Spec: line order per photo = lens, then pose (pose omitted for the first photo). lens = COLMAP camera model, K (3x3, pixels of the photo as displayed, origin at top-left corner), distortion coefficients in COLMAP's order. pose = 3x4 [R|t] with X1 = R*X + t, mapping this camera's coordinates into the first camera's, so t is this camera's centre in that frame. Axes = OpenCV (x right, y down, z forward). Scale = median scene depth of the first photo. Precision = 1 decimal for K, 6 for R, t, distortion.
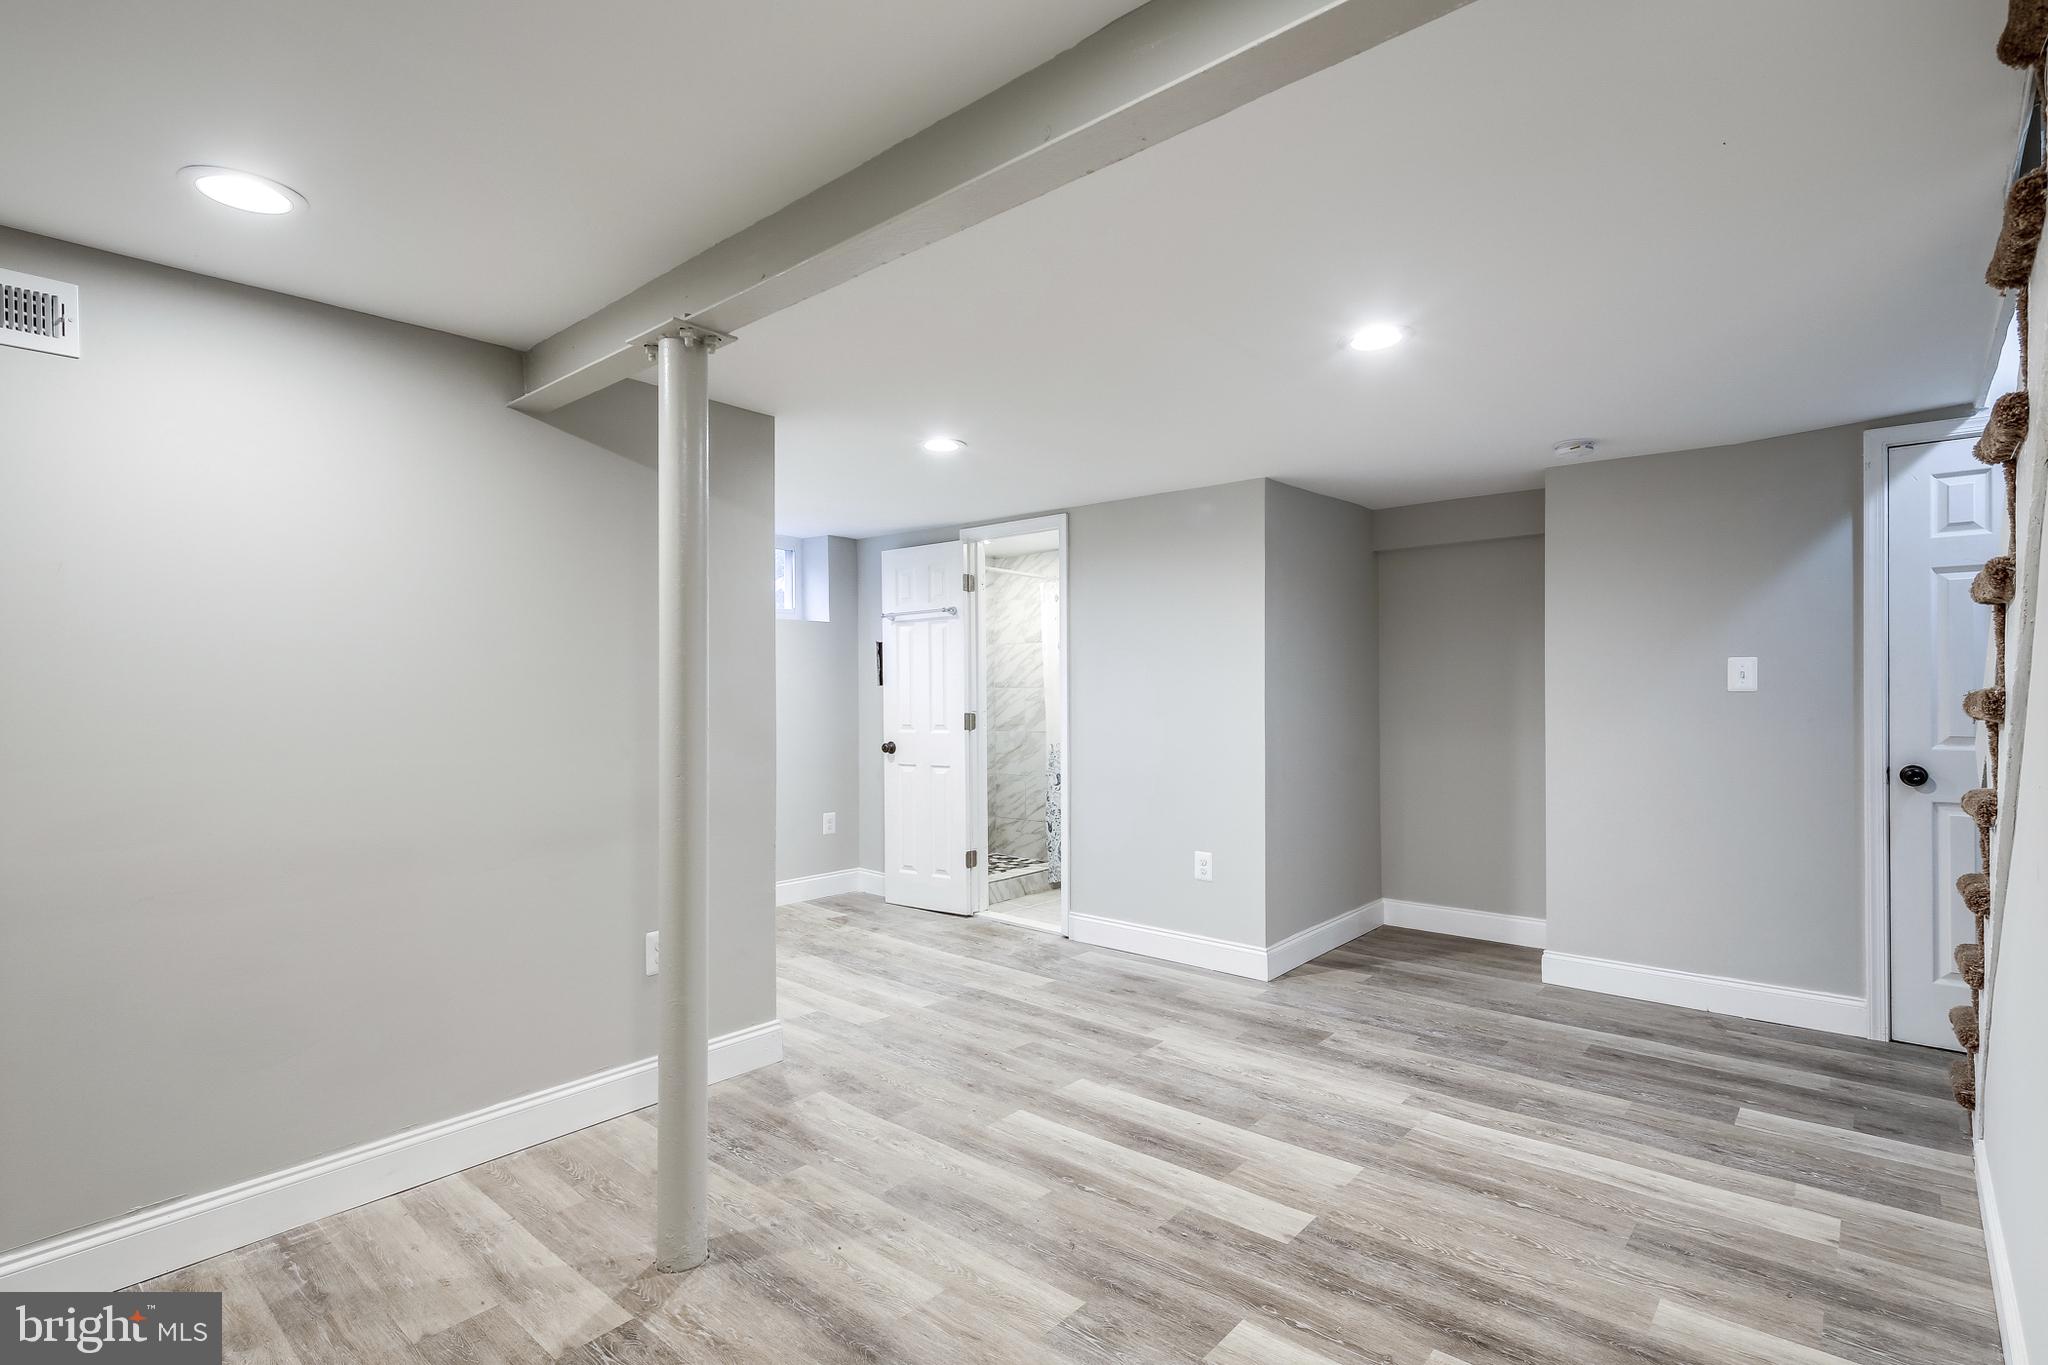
lens RADIAL K [[988.9, 0, 1025.1], [0, 988.9, 689.5], [0, 0, 1]] dist [0.020385, -0.006386]
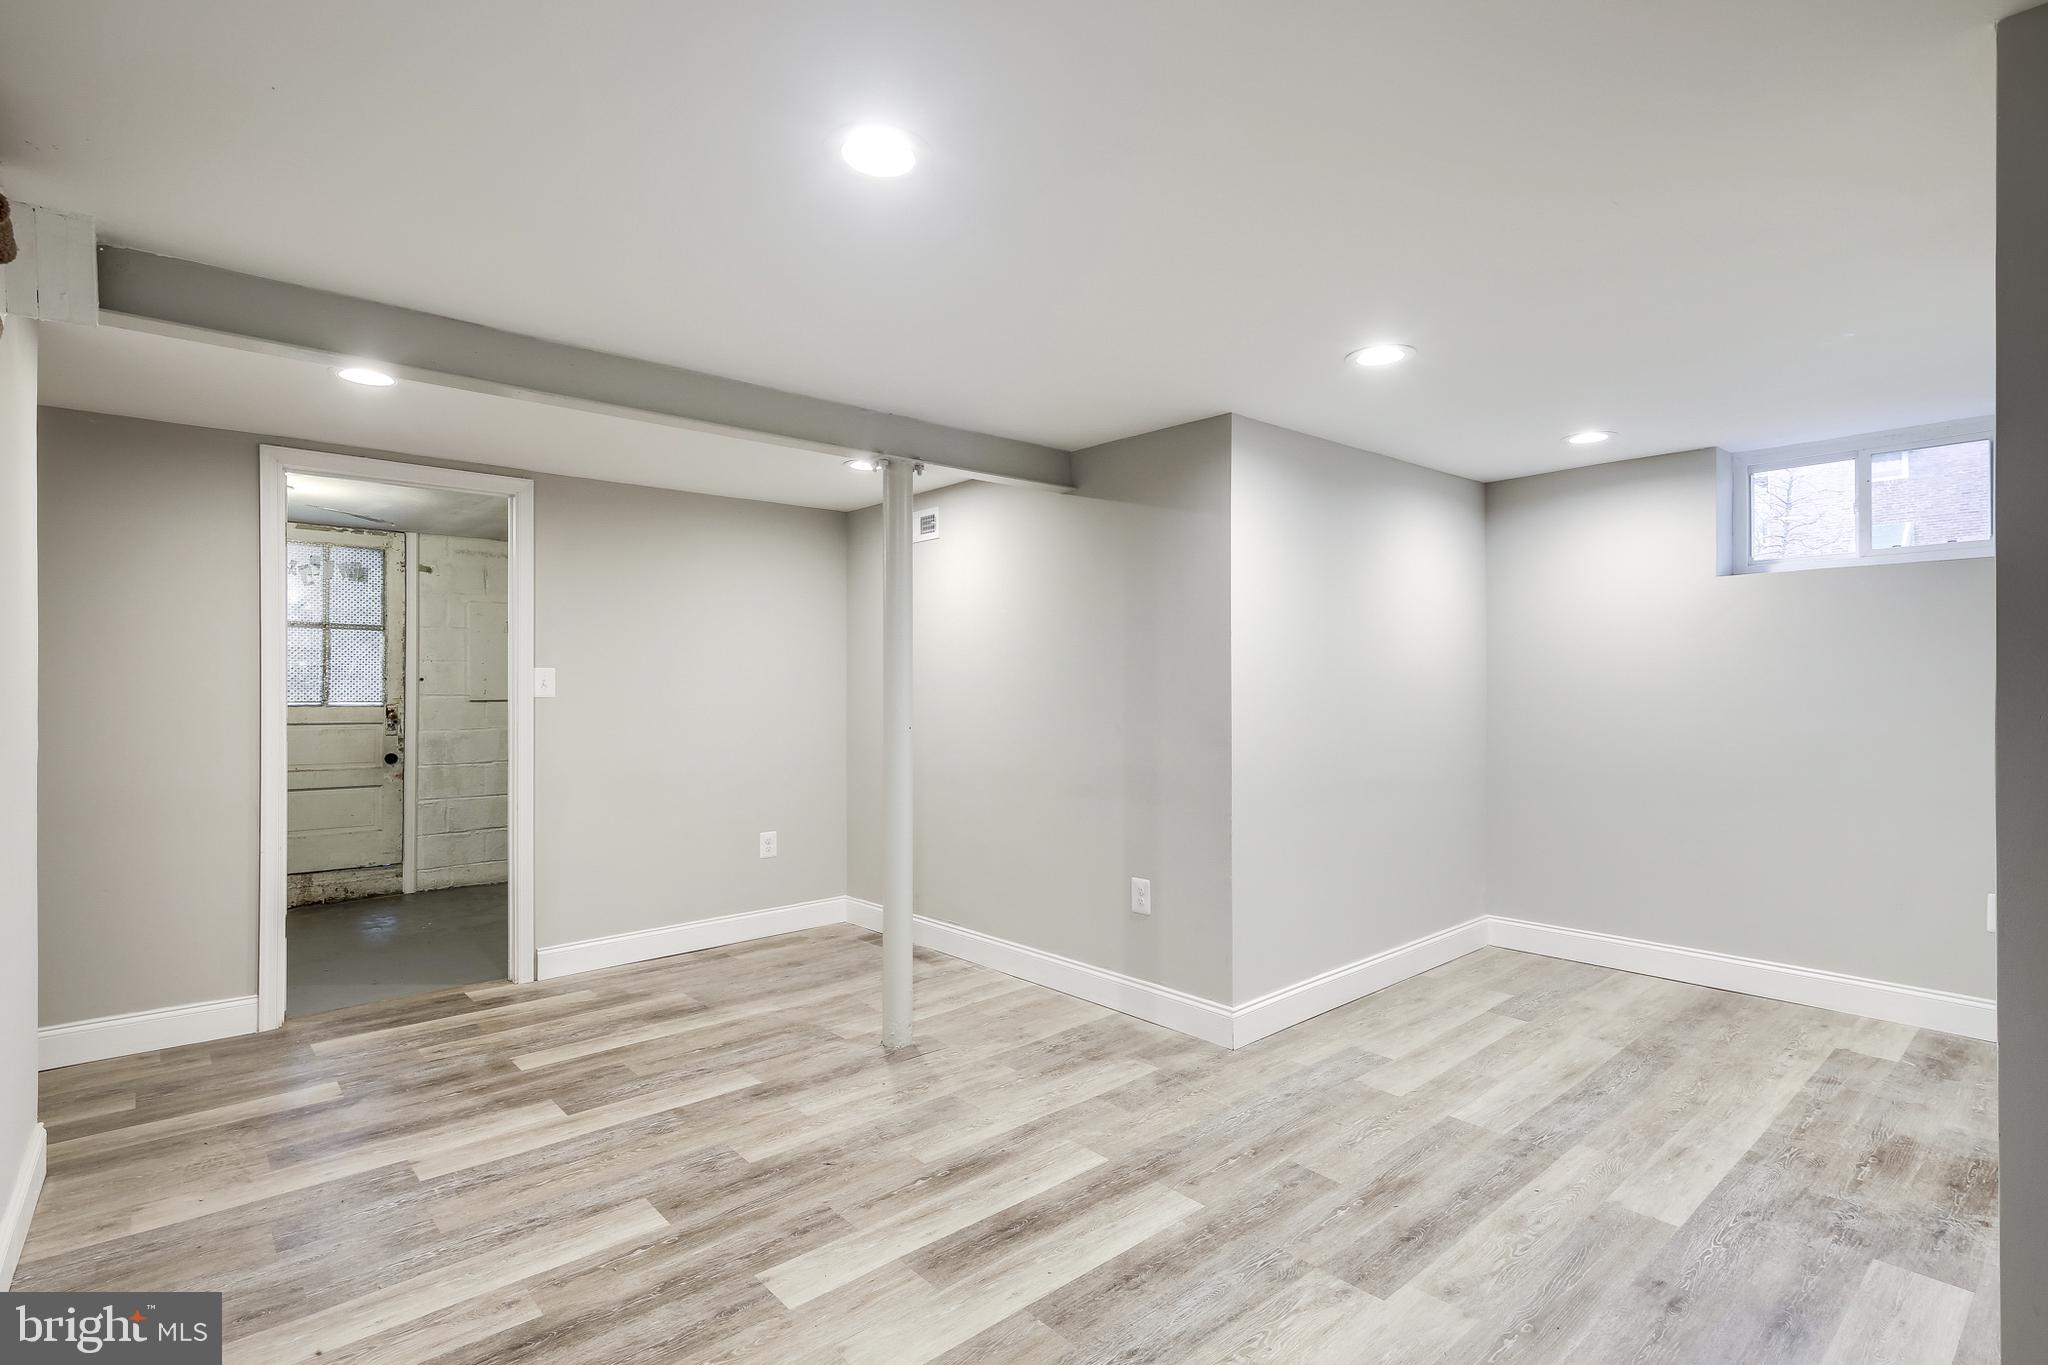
lens RADIAL K [[988.9, 0, 1025.1], [0, 988.9, 689.5], [0, 0, 1]] dist [0.020385, -0.006386]
pose [[-0.137438, 0.009600, -0.990464, 0.838777], [0.006729, 0.999939, 0.008758, -0.001854], [0.990488, -0.005461, -0.137494, 1.006915]]
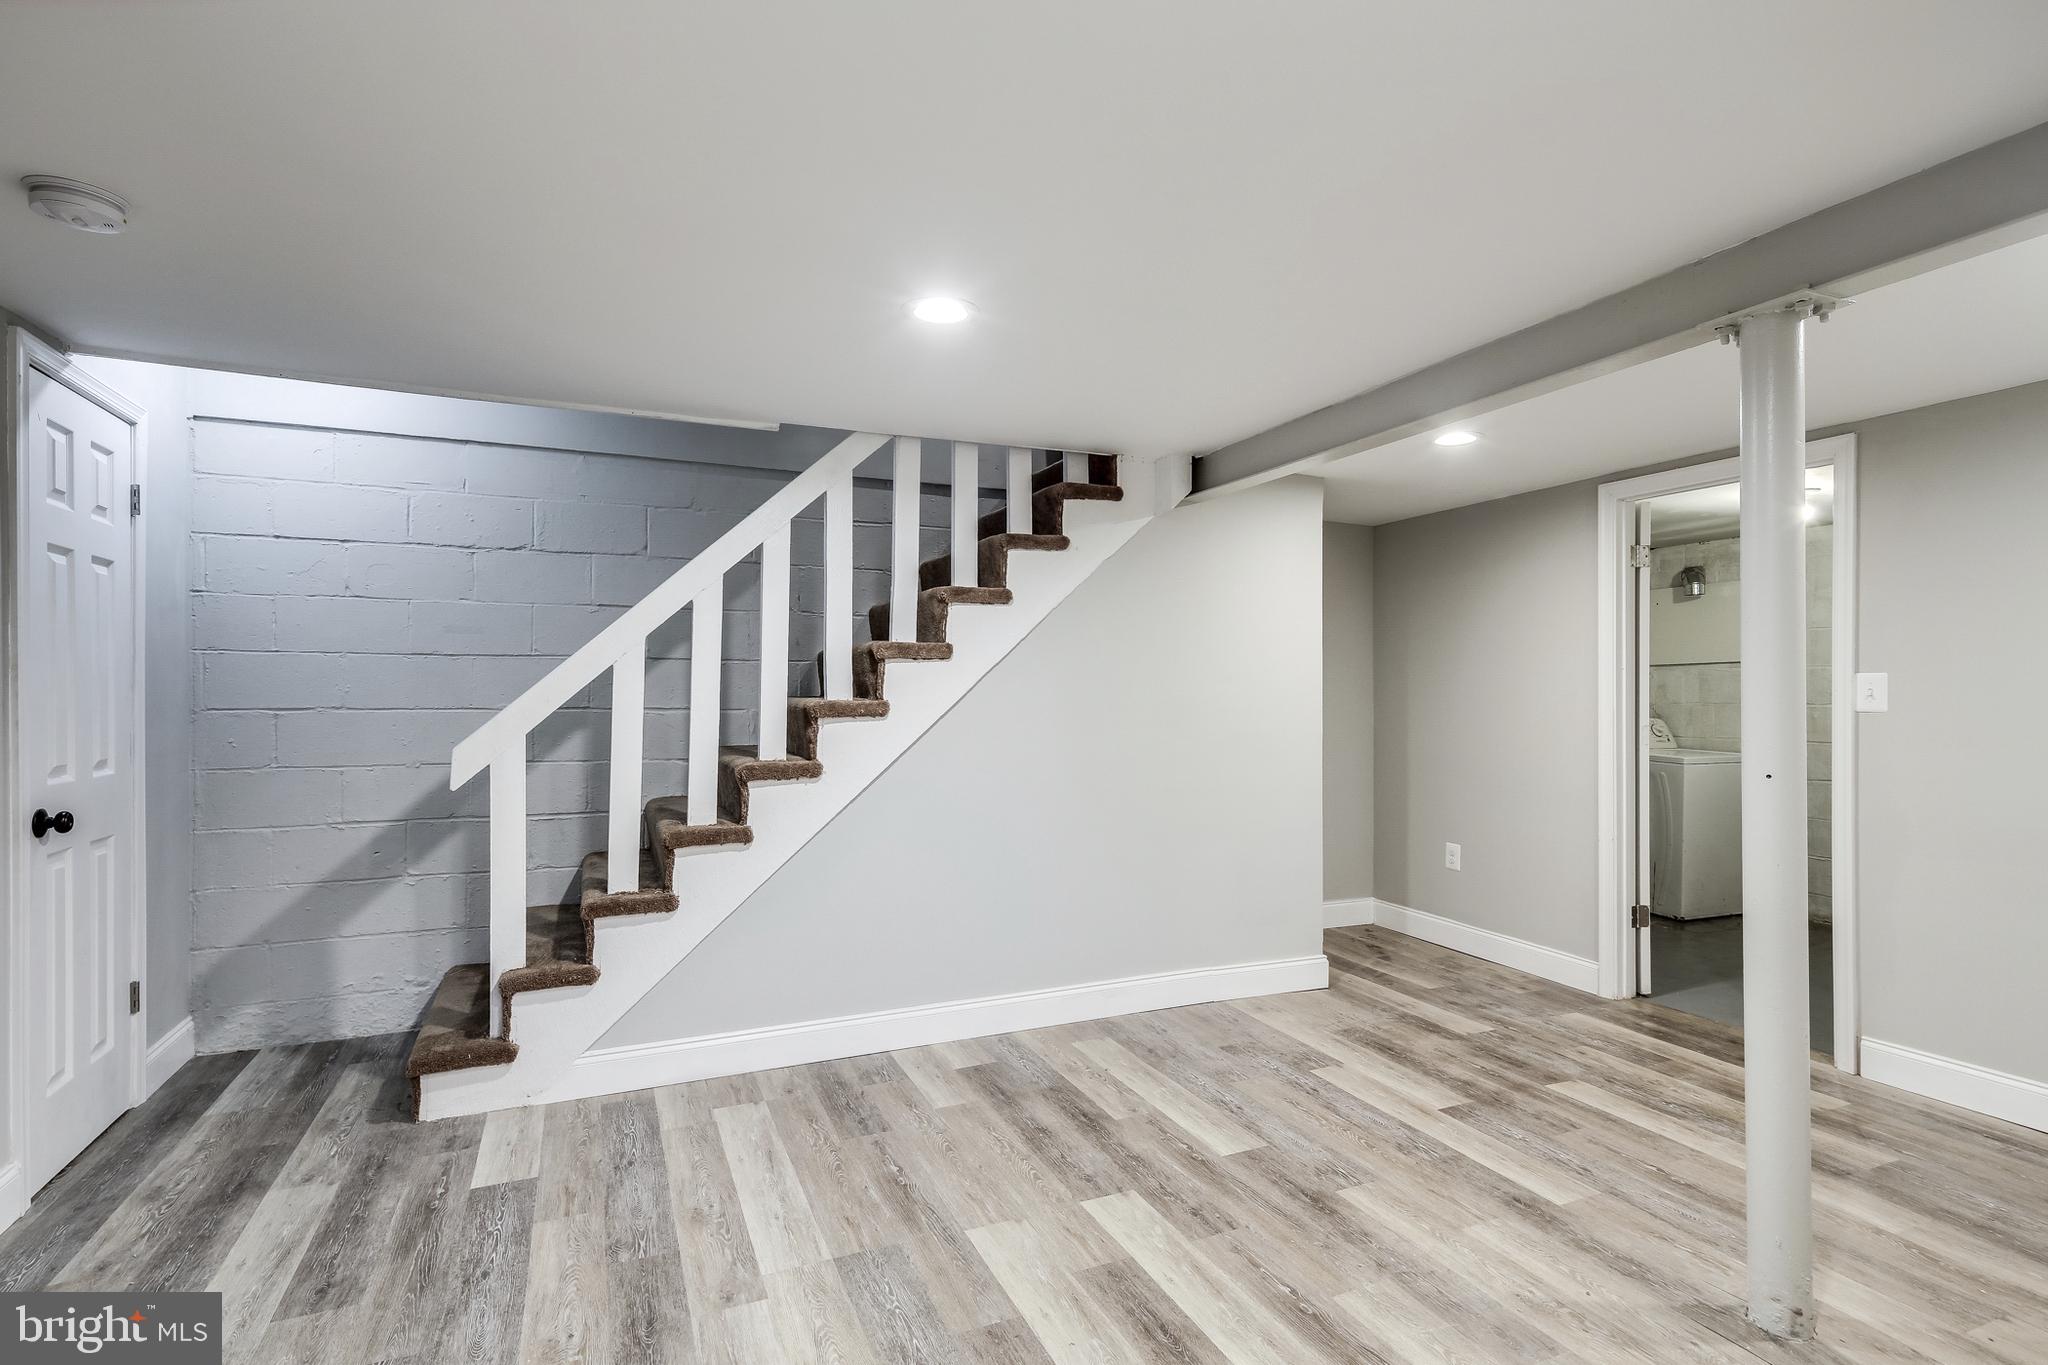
lens RADIAL K [[988.9, 0, 1025.1], [0, 988.9, 689.5], [0, 0, 1]] dist [0.020385, -0.006386]
pose [[-0.901626, 0.007006, 0.432459, -0.086363], [0.004328, 0.999965, -0.007176, -0.003679], [-0.432494, -0.004598, -0.901625, 1.508944]]
